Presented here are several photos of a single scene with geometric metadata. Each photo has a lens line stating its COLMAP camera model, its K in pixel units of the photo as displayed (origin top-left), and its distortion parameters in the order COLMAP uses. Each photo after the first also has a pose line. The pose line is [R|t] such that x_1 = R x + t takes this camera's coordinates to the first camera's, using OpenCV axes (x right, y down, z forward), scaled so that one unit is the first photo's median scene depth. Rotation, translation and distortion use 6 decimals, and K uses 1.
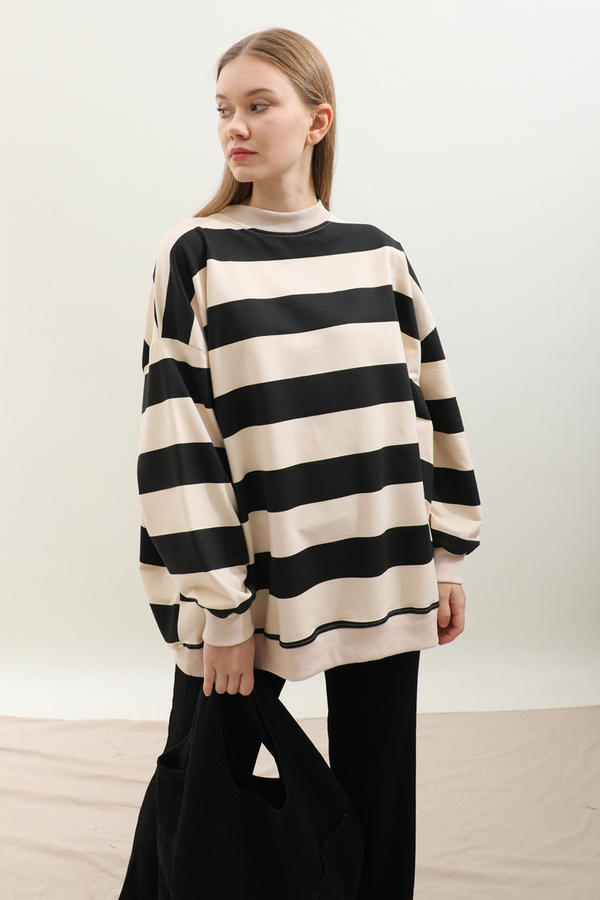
lens RADIAL K [[614.4, 0, 300.0], [0, 614.4, 450.0], [0, 0, 1]] dist [-0.004775, -0.001686]
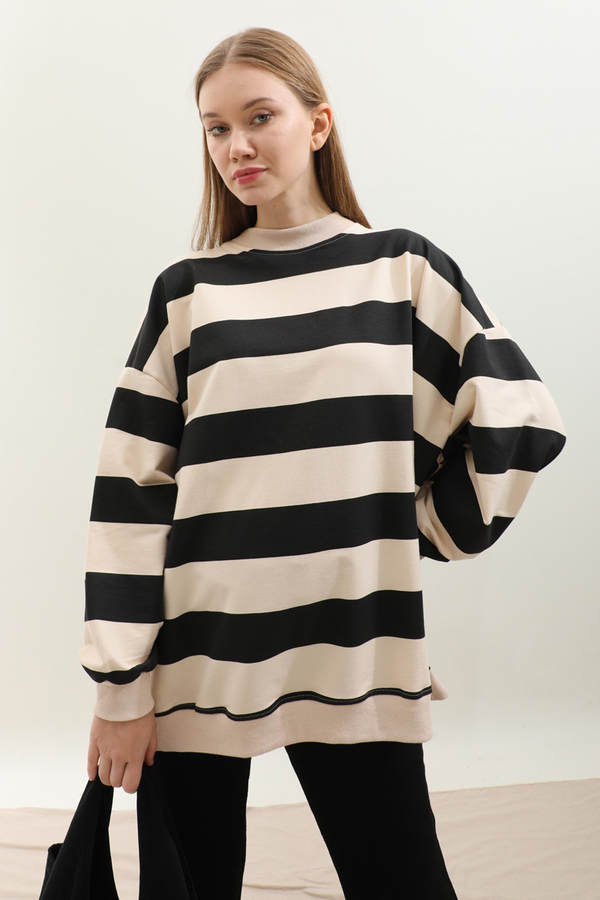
lens RADIAL K [[614.4, 0, 300.0], [0, 614.4, 450.0], [0, 0, 1]] dist [-0.004775, -0.001686]
pose [[0.963622, -0.003033, -0.267252, 0.249130], [-0.013621, 0.998079, -0.060442, -0.004390], [0.266922, 0.061883, 0.961729, 0.163664]]
